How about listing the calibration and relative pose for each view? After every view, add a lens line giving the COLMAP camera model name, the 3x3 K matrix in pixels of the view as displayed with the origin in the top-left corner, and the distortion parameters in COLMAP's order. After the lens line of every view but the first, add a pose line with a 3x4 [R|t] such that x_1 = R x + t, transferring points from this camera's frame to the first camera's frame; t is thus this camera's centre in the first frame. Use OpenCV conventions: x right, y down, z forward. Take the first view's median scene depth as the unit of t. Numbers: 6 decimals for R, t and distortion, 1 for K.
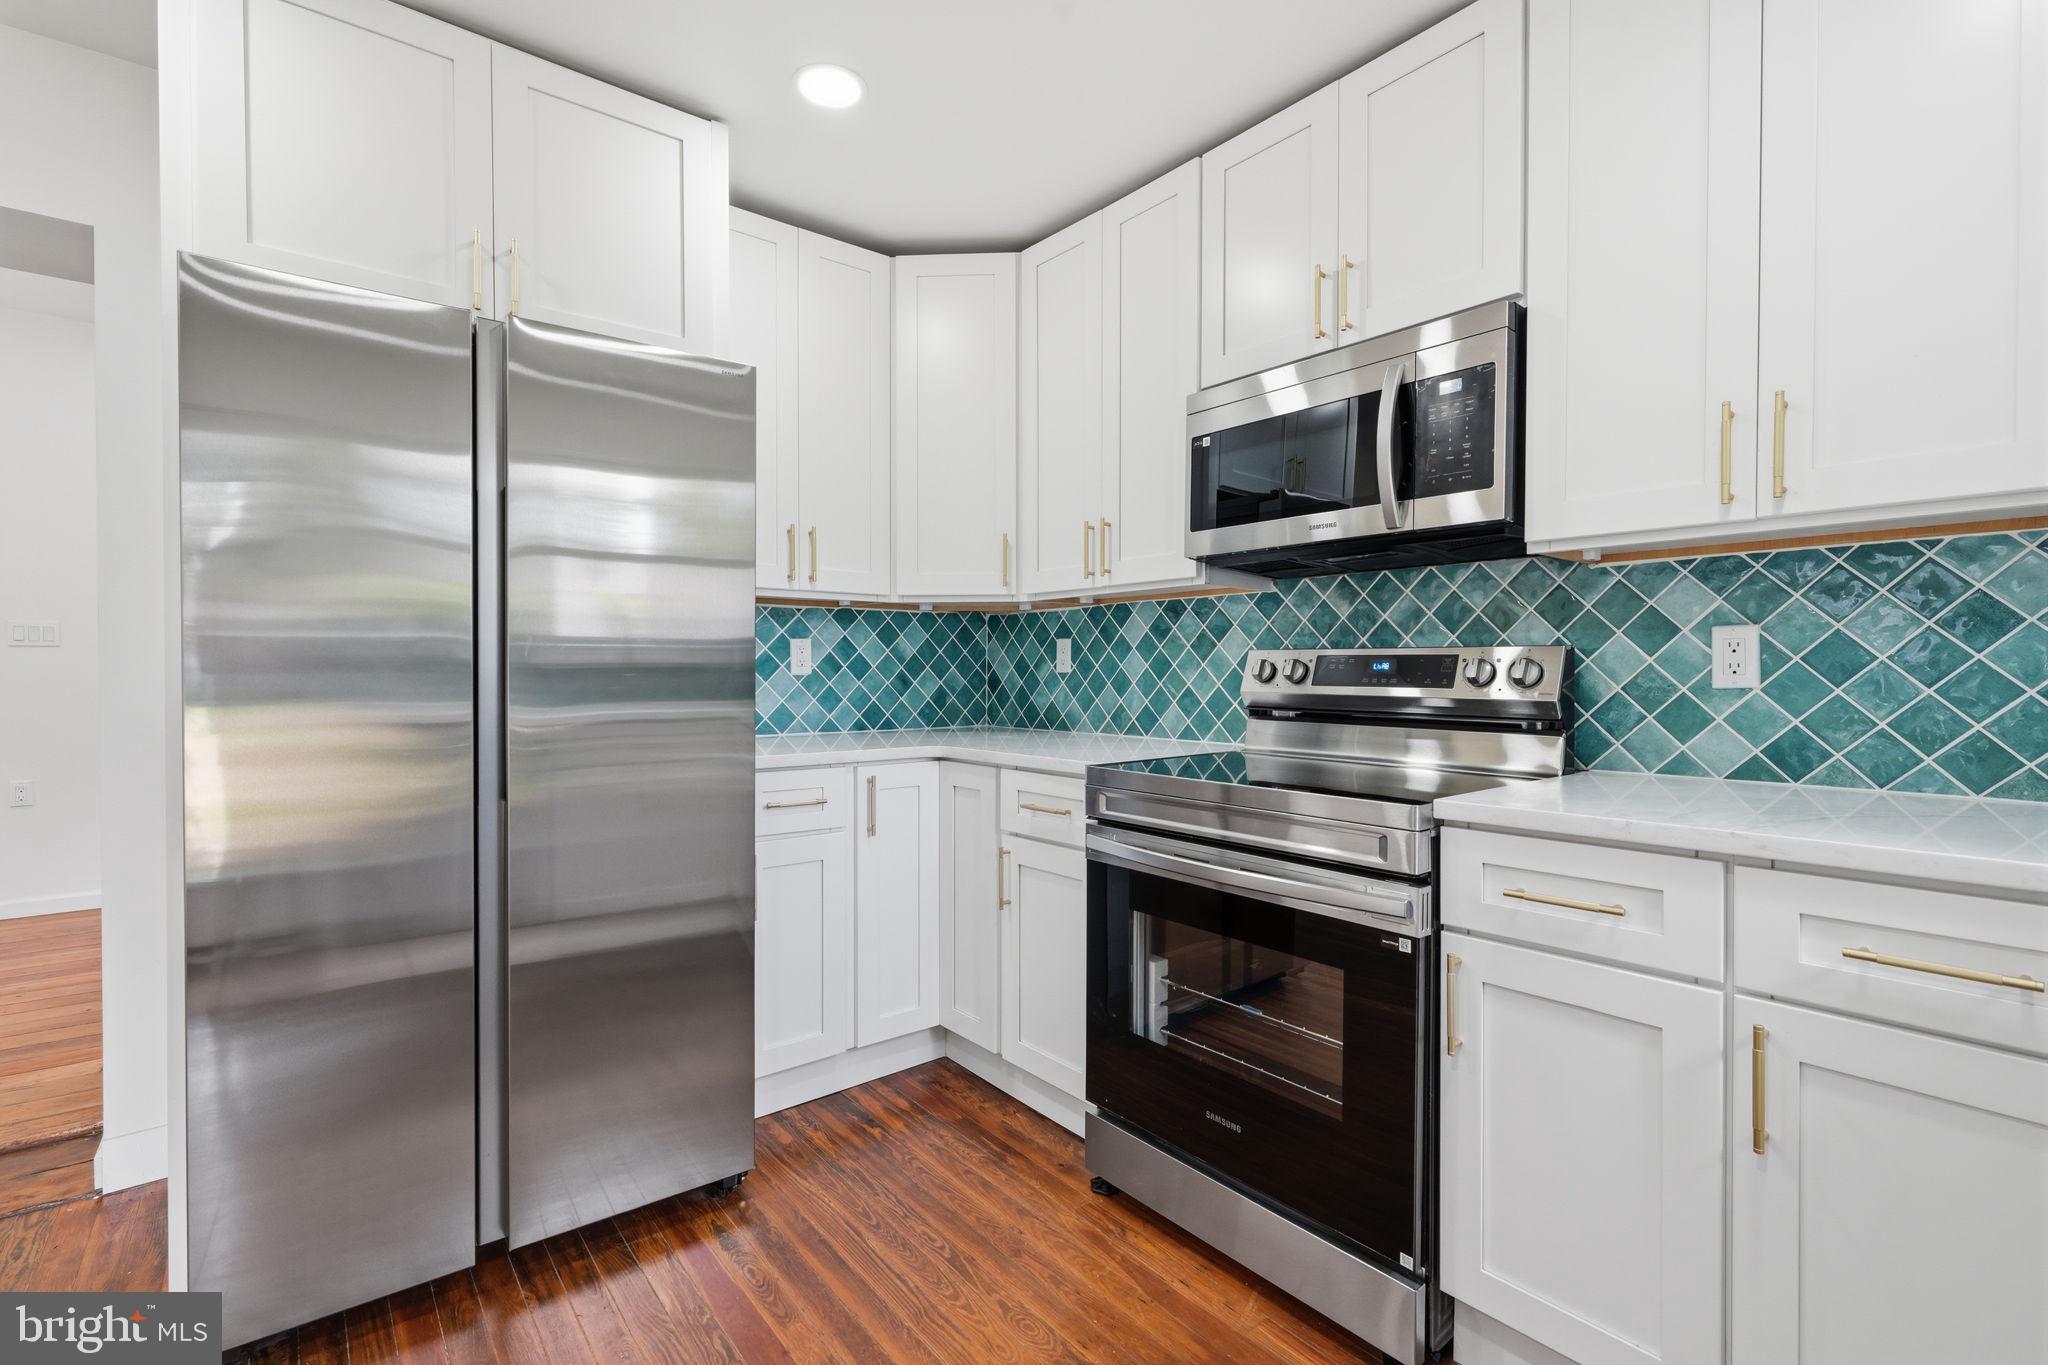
lens RADIAL K [[915.9, 0, 1024.2], [0, 915.9, 676.5], [0, 0, 1]] dist [-0.000343, 0.001473]
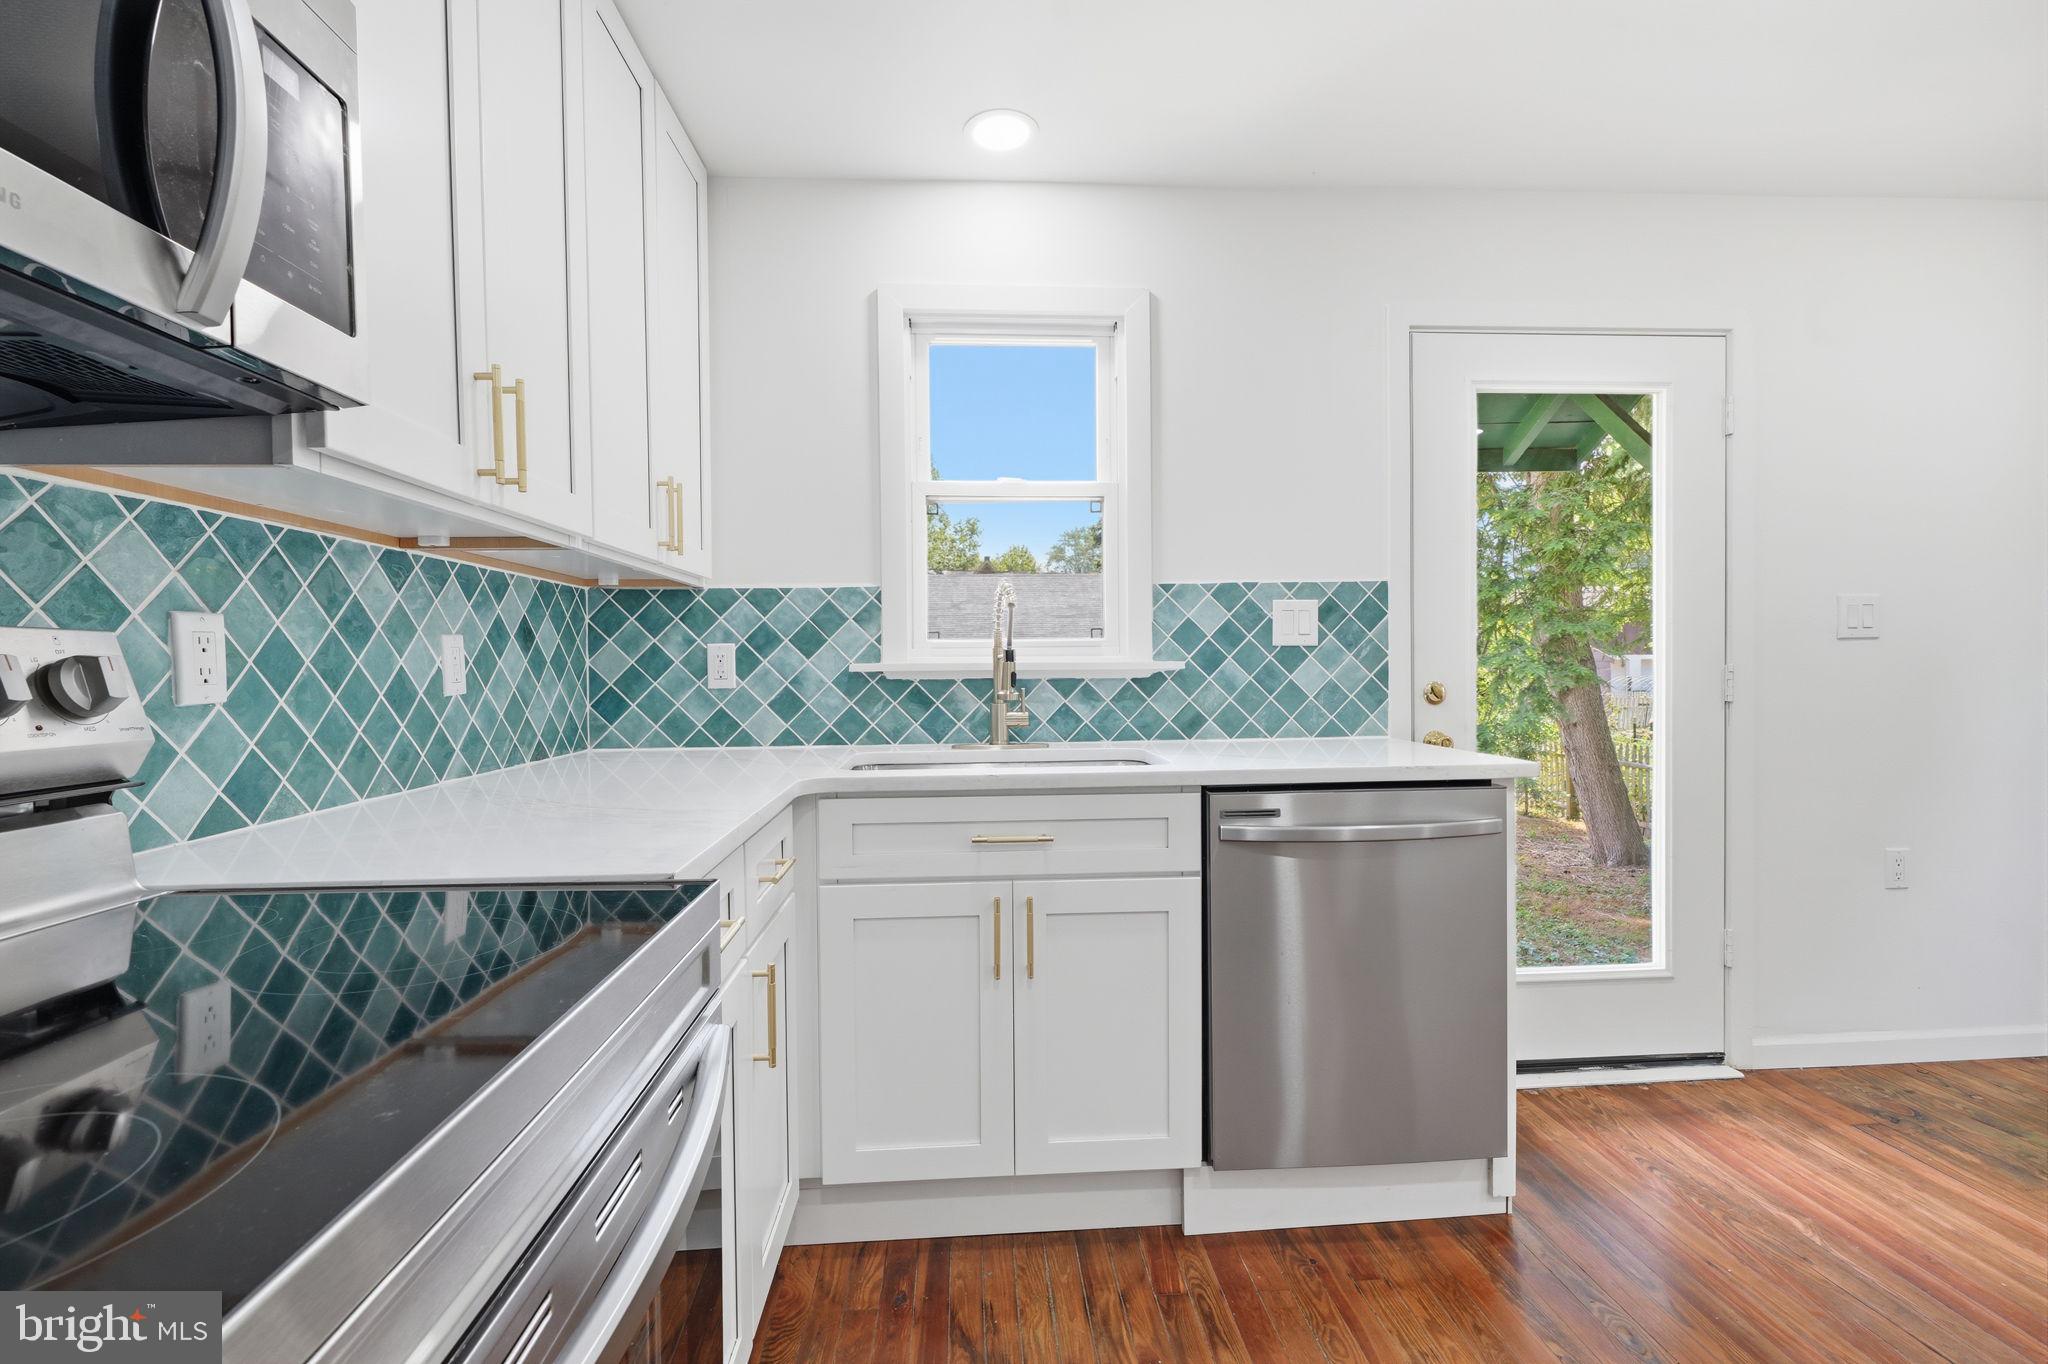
lens RADIAL K [[917.3, 0, 1016.7], [0, 917.3, 682.1], [0, 0, 1]] dist [-0.001007, 0.000474]
pose [[-0.811200, -0.004722, 0.584750, -0.100052], [0.011863, 0.999629, 0.024530, -0.011185], [-0.584649, 0.026835, -0.810842, 1.006025]]
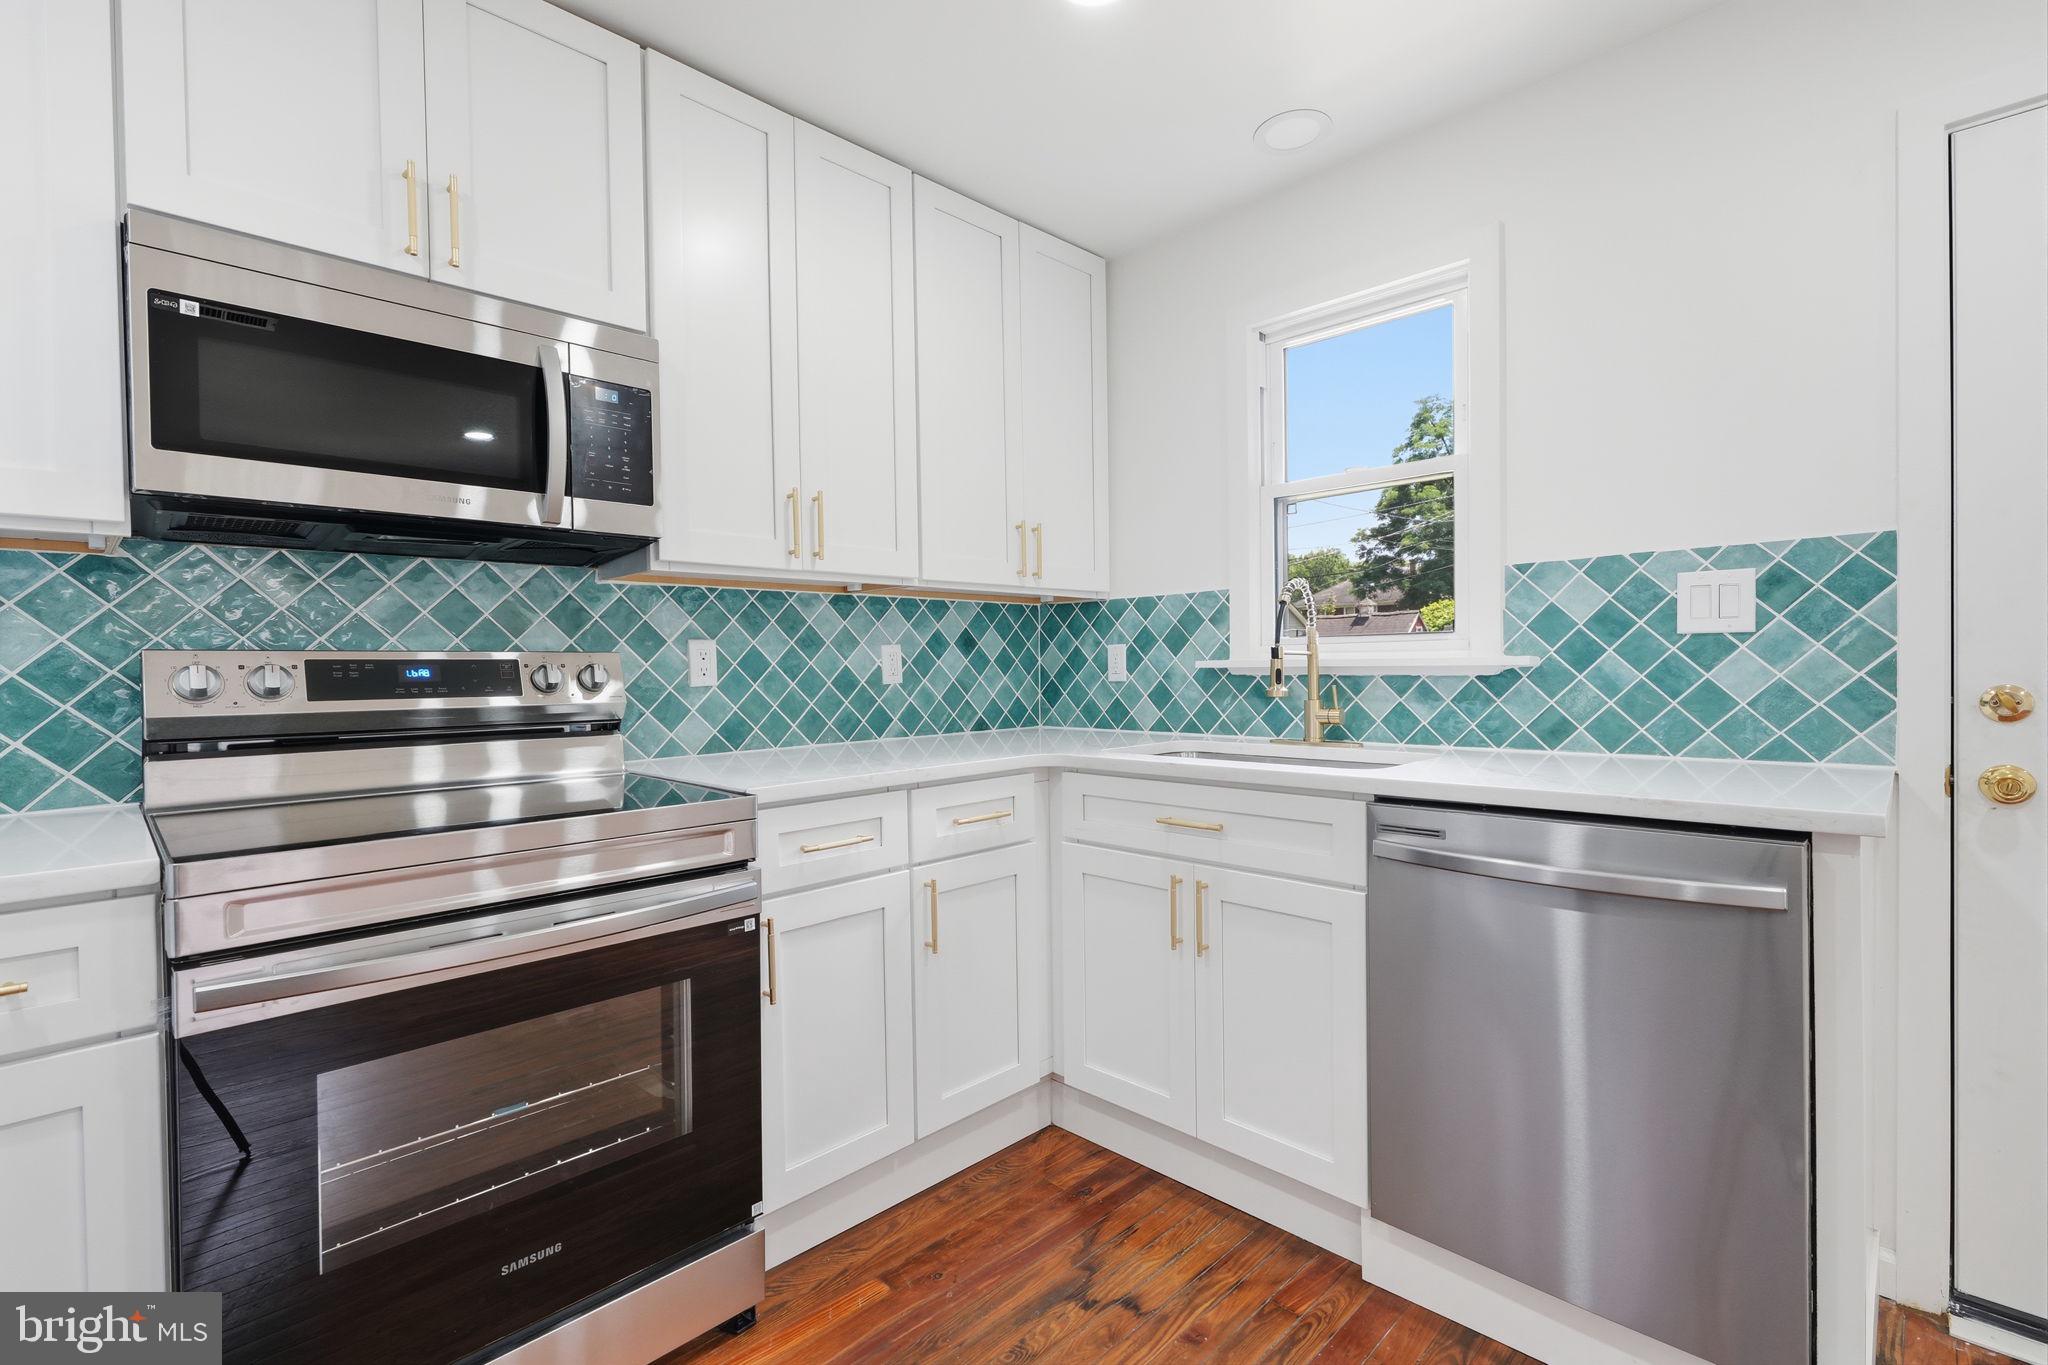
lens RADIAL K [[915.9, 0, 1024.2], [0, 915.9, 676.5], [0, 0, 1]] dist [-0.000343, 0.001473]
pose [[-0.102725, -0.011482, 0.994644, -0.510592], [0.020427, 0.999698, 0.013650, -0.008705], [-0.994500, 0.021720, -0.102459, 0.561505]]
